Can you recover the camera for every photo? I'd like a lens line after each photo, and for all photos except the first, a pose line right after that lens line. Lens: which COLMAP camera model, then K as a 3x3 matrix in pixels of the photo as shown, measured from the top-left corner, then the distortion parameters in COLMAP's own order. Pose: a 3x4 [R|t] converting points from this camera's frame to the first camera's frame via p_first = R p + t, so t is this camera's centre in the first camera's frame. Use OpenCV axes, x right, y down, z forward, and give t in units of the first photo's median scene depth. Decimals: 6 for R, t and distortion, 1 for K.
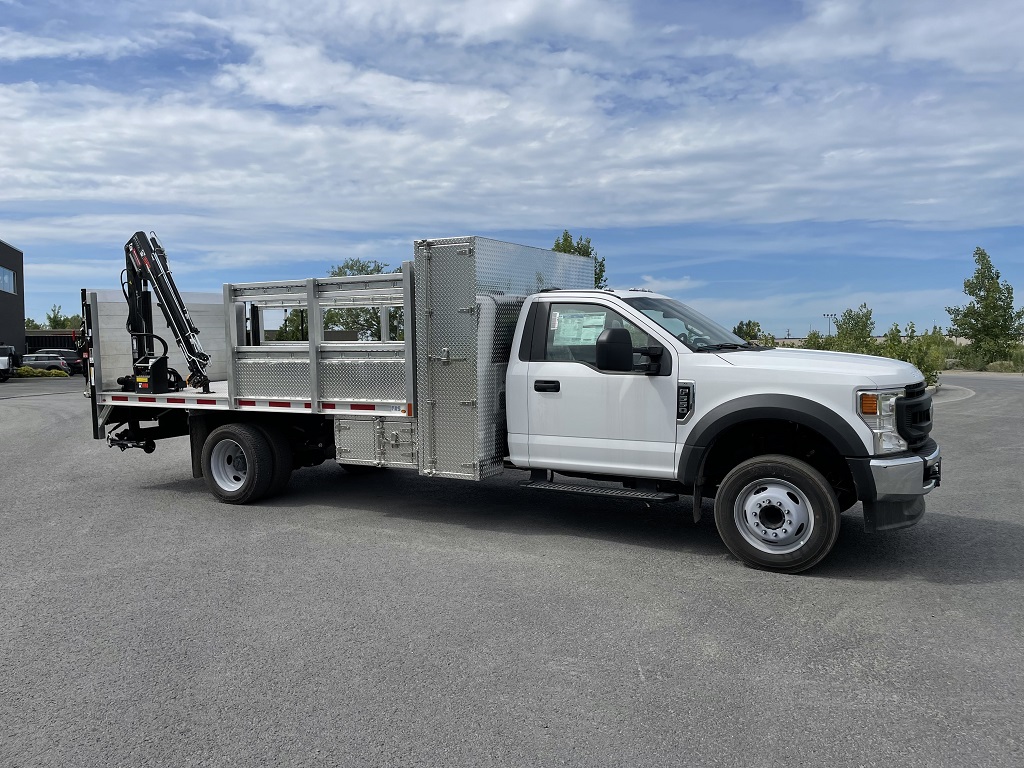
lens RADIAL K [[777.9, 0, 518.2], [0, 777.9, 359.9], [0, 0, 1]] dist [0.027876, 0.003343]
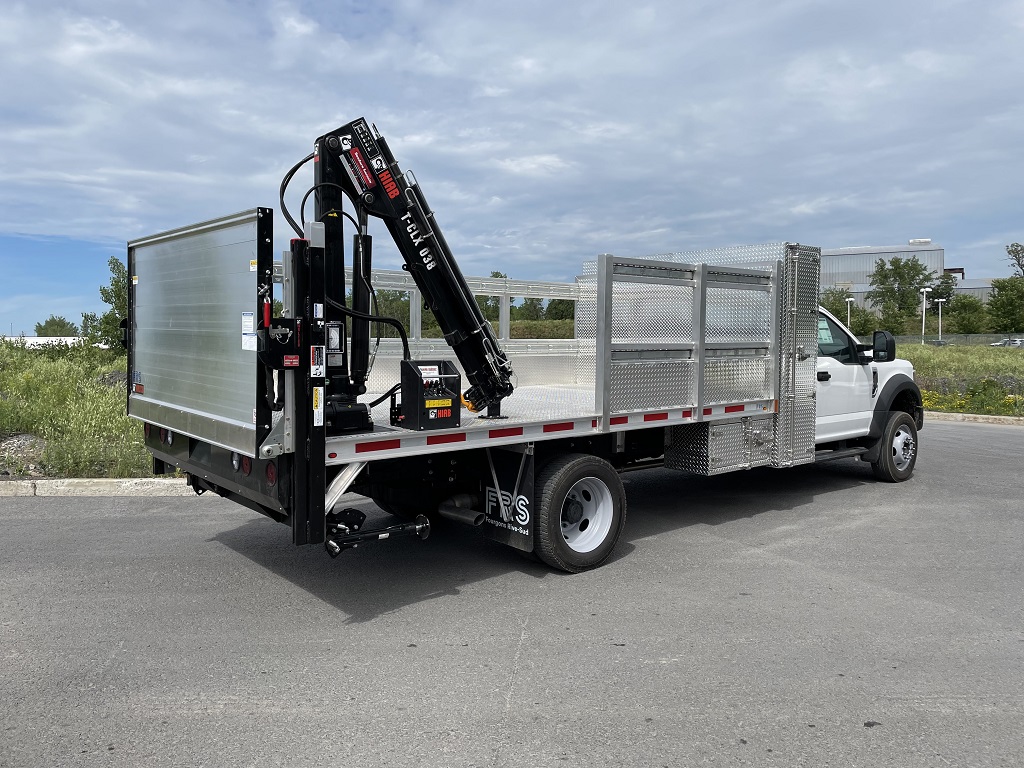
lens RADIAL K [[777.9, 0, 518.2], [0, 777.9, 359.9], [0, 0, 1]] dist [0.027876, 0.003343]
pose [[0.351945, -0.011270, 0.935953, -1.075855], [0.021523, 0.999761, 0.003945, -0.006298], [-0.935773, 0.018756, 0.352103, 0.846009]]
